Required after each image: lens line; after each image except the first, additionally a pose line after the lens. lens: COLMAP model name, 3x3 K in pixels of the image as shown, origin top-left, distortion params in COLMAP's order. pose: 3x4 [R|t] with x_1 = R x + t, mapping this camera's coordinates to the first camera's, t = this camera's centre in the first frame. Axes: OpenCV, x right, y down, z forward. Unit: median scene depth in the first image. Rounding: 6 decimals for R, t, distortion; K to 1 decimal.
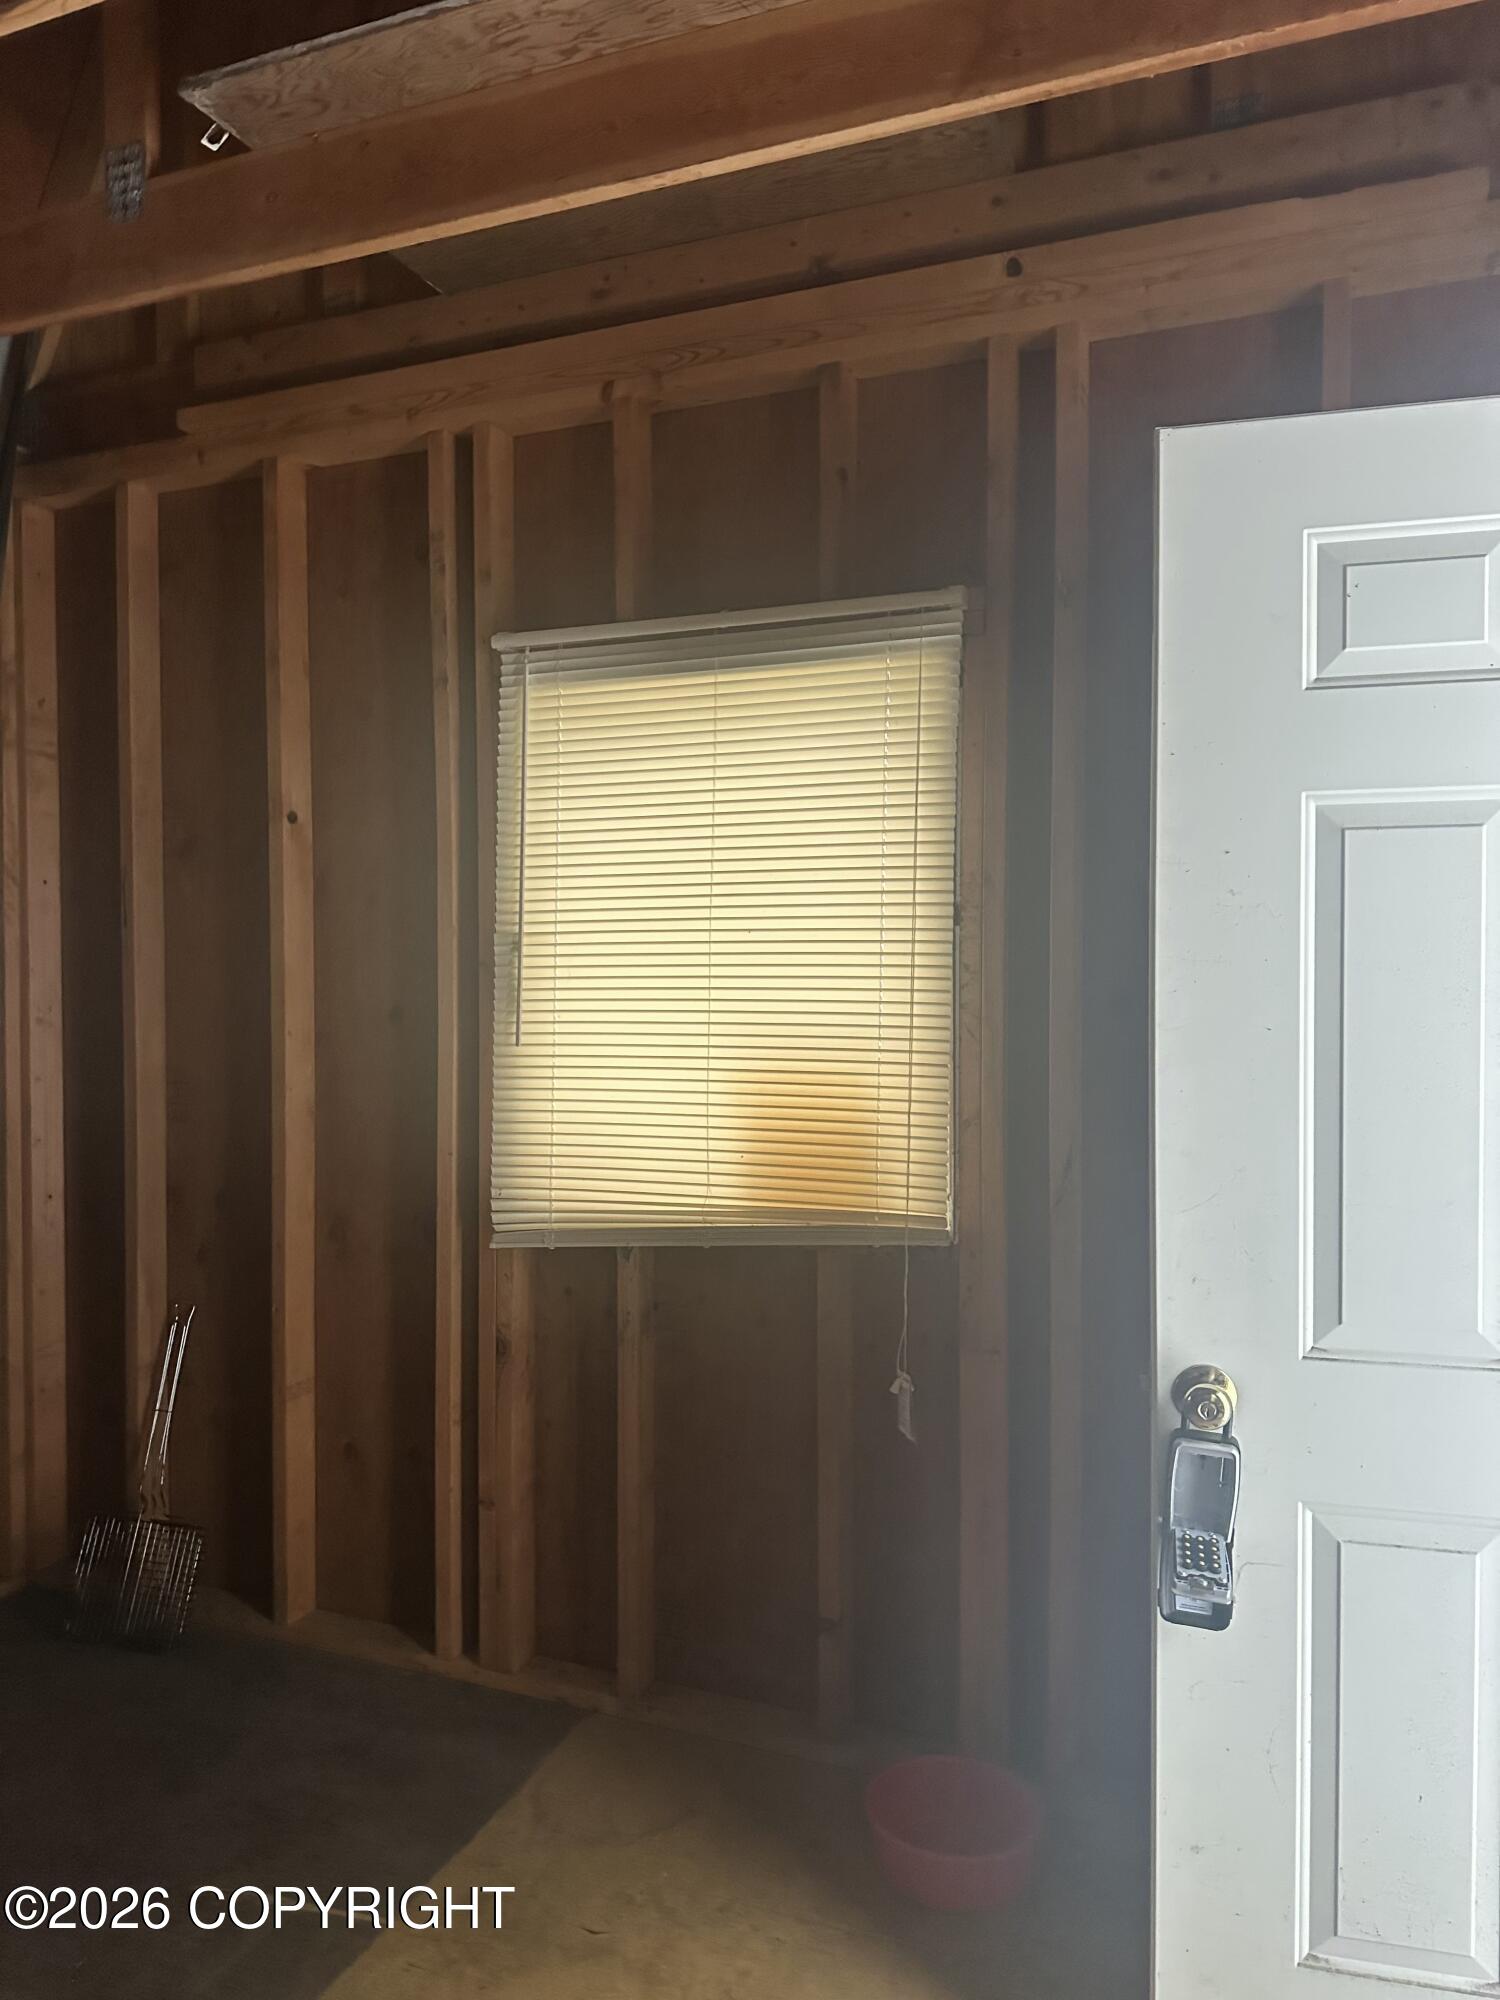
lens RADIAL K [[1447.0, 0, 750.0], [0, 1447.0, 1000.0], [0, 0, 1]] dist [0.100057, -0.119778]
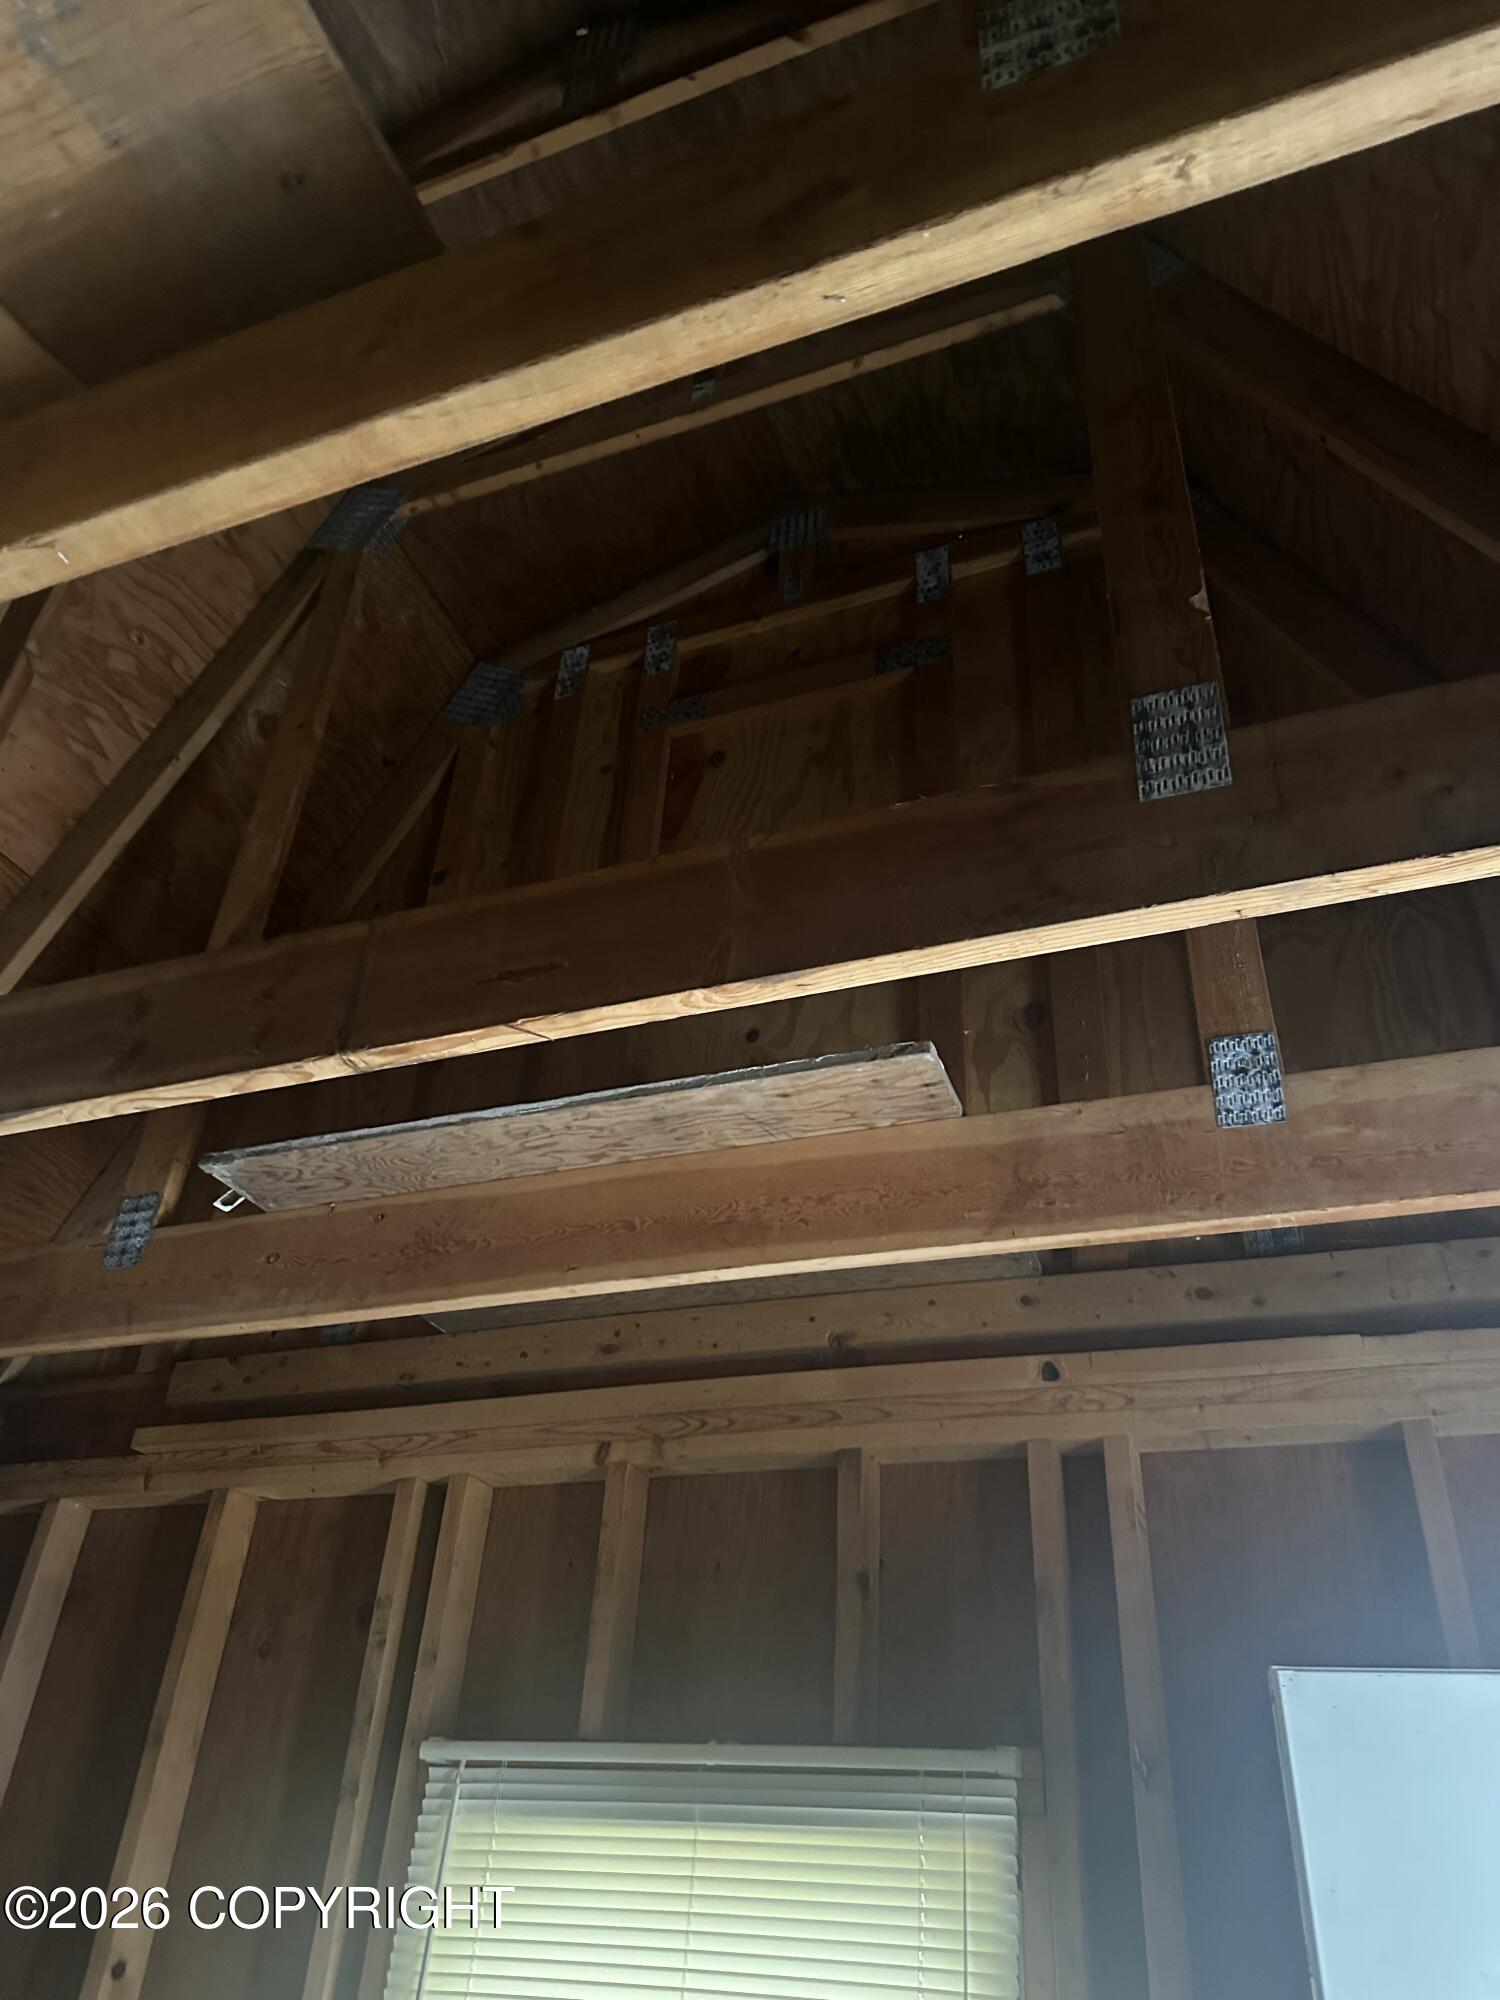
lens RADIAL K [[1459.9, 0, 750.0], [0, 1459.9, 1000.0], [0, 0, 1]] dist [0.160779, -0.136975]
pose [[0.998170, 0.055098, -0.024919, 0.000768], [-0.059433, 0.817839, -0.572369, -0.123569], [-0.011156, 0.572803, 0.819617, 0.089650]]
